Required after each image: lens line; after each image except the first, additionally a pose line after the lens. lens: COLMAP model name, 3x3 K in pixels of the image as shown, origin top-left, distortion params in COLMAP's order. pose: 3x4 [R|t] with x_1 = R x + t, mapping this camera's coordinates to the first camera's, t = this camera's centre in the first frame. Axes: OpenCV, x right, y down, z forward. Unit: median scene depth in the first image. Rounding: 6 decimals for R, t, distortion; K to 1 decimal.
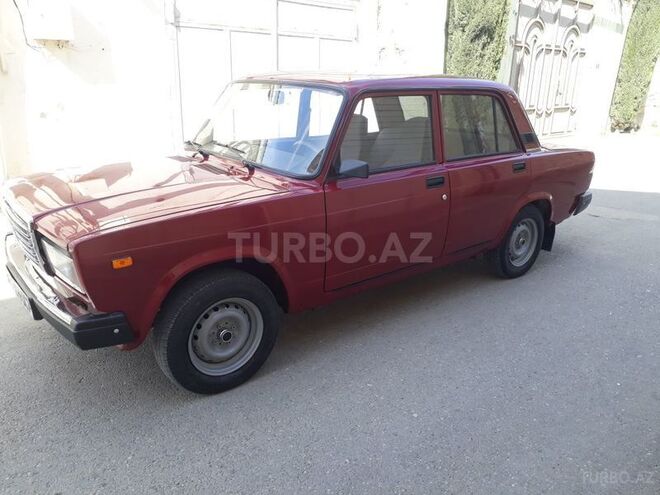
lens RADIAL K [[511.9, 0, 337.4], [0, 511.9, 239.6], [0, 0, 1]] dist [0.007992, -0.009532]
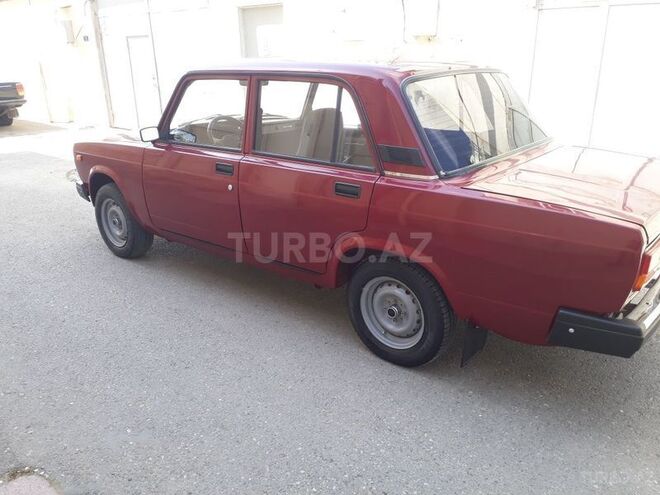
lens RADIAL K [[516.2, 0, 330.0], [0, 516.2, 247.5], [0, 0, 1]] dist [-0.009880, -0.005856]
pose [[0.211924, 0.310630, -0.926605, 0.794940], [-0.283173, 0.926985, 0.245993, -0.180950], [0.935362, 0.210258, 0.284412, 0.620426]]
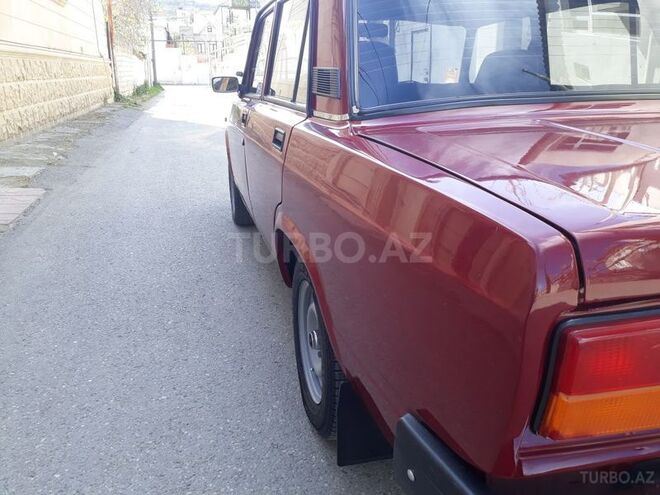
lens RADIAL K [[508.3, 0, 353.0], [0, 508.3, 249.1], [0, 0, 1]] dist [0.079447, -0.162488]
pose [[-0.355442, 0.272304, -0.894154, 0.600642], [-0.299458, 0.873023, 0.384909, -0.195716], [0.885430, 0.404575, -0.228765, 0.940179]]
